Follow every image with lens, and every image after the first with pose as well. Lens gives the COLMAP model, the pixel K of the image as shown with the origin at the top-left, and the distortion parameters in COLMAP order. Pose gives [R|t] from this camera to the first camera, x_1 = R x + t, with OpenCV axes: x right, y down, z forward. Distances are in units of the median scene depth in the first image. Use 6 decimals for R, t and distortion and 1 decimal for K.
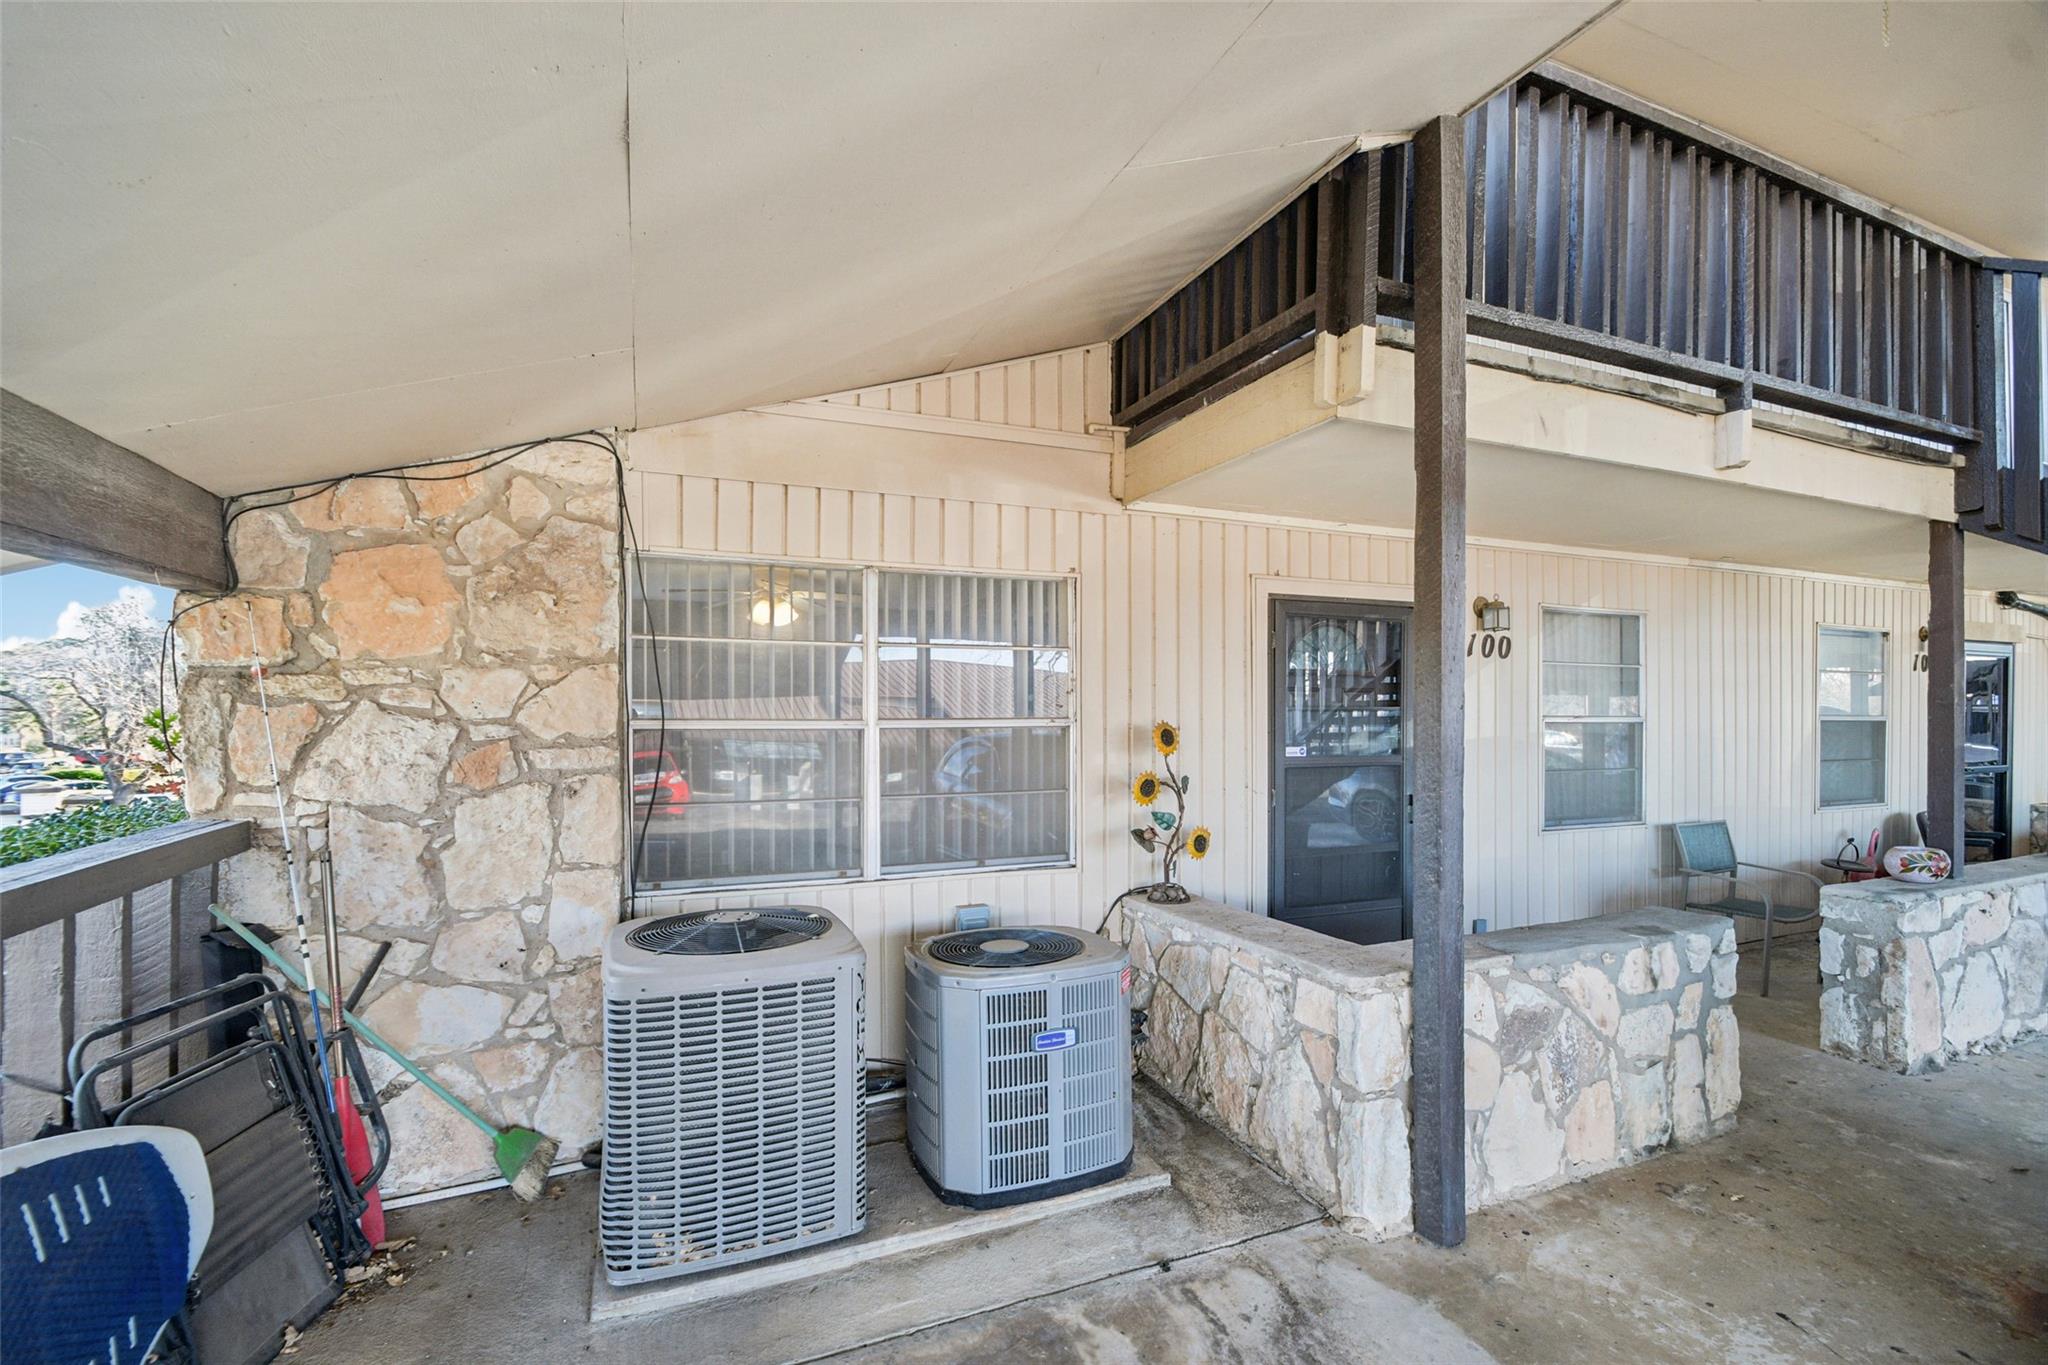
lens RADIAL K [[900.1, 0, 1026.6], [0, 900.1, 698.5], [0, 0, 1]] dist [0.000009, -0.000053]
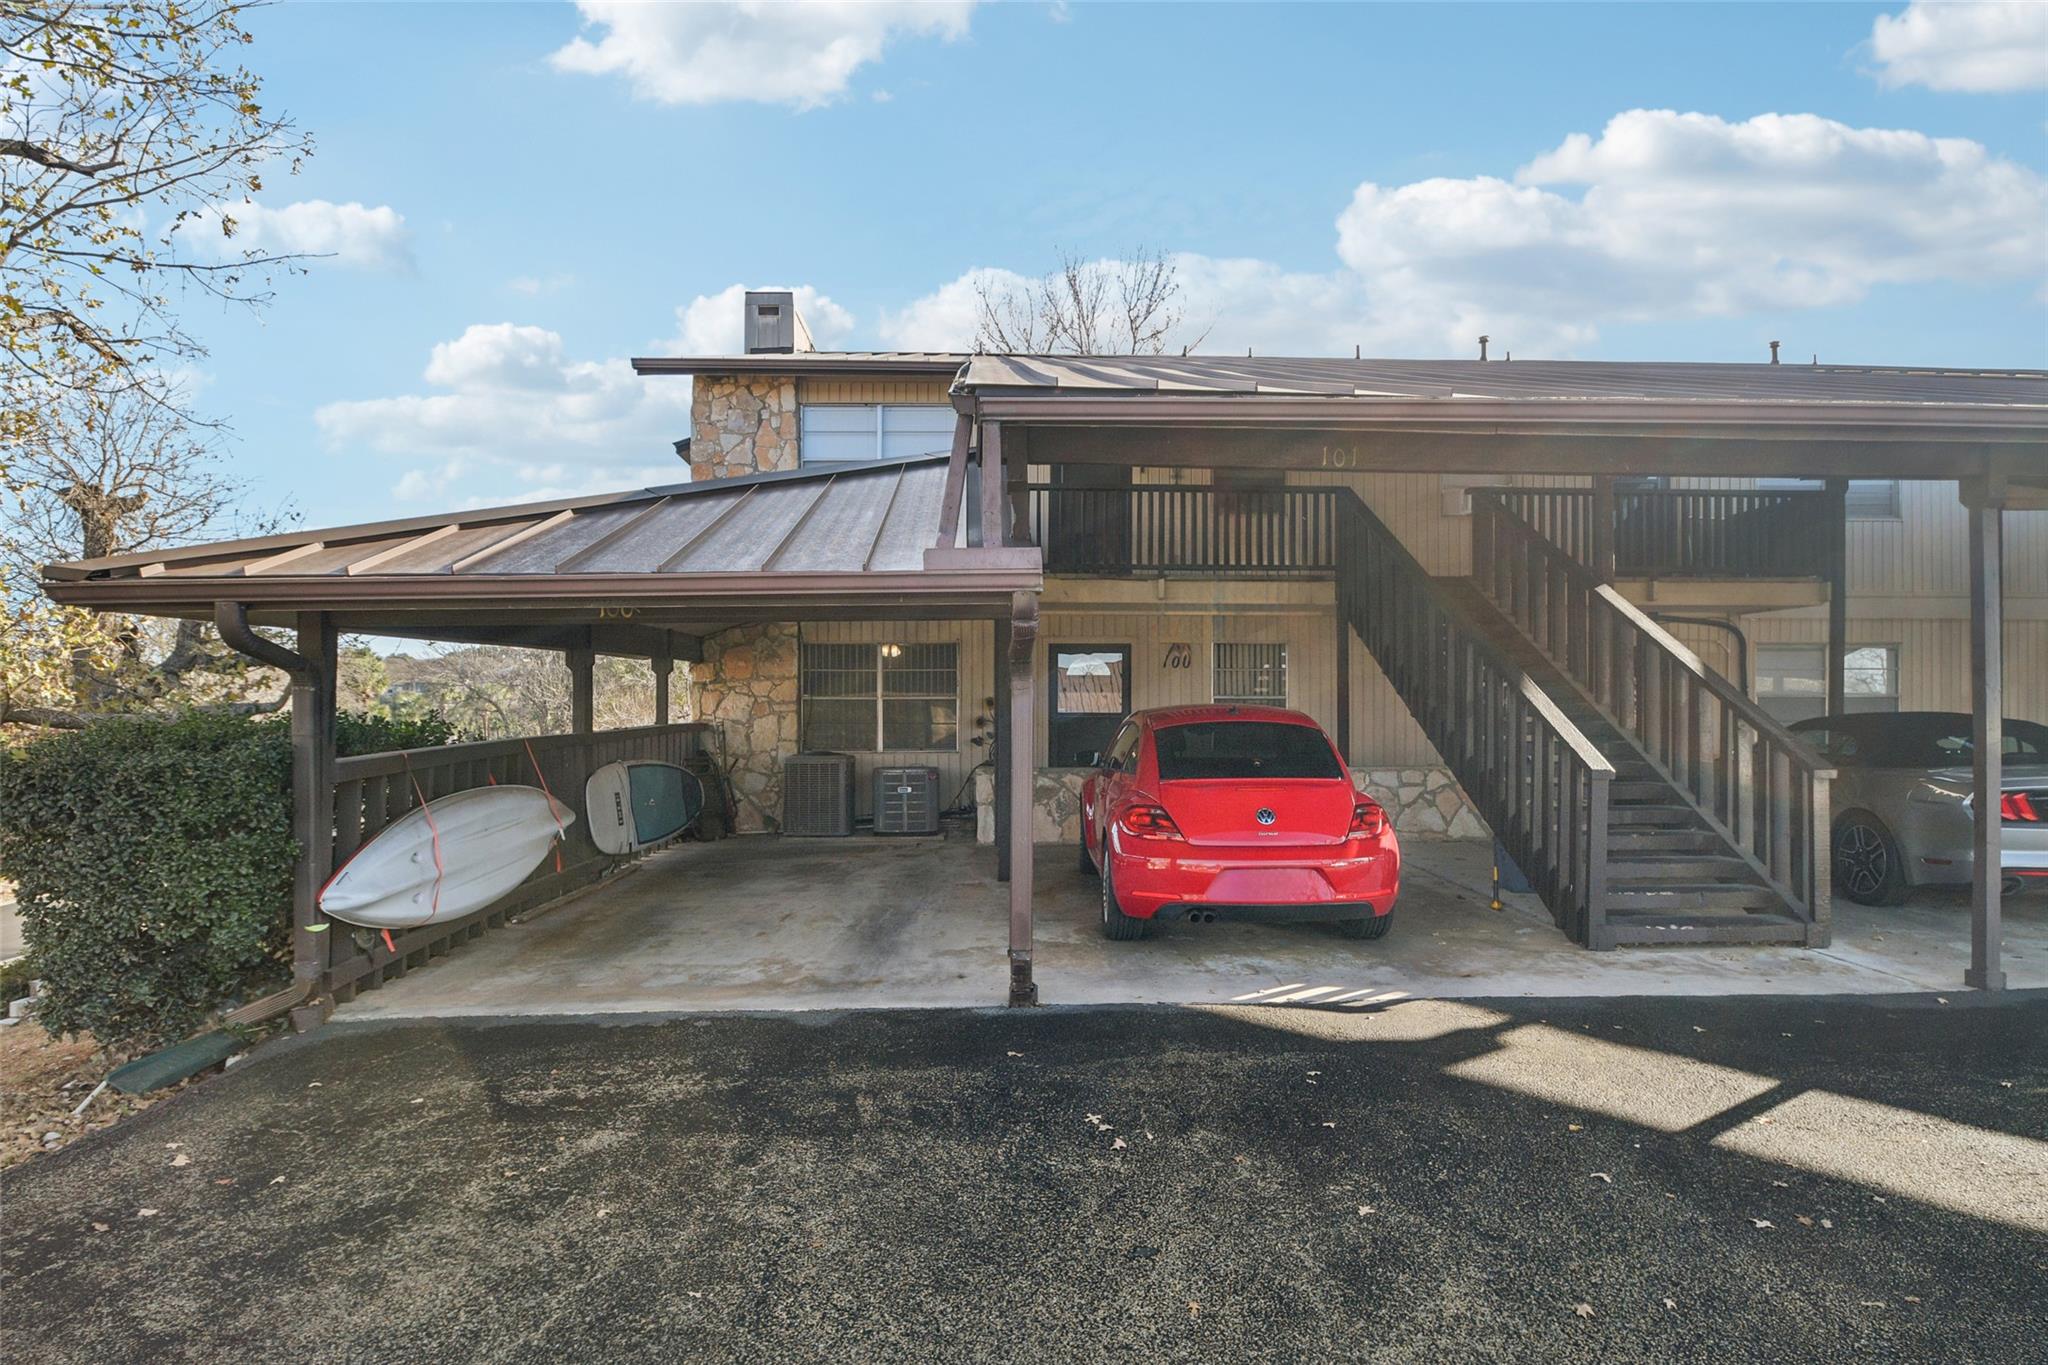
lens RADIAL K [[1059.9, 0, 1024.0], [0, 1059.9, 682.5], [0, 0, 1]] dist [-0.000033, 0.000002]
pose [[0.939839, -0.009918, -0.341475, 1.749441], [0.004882, 0.999866, -0.015604, 0.041181], [0.341584, 0.012998, 0.939761, -2.499227]]
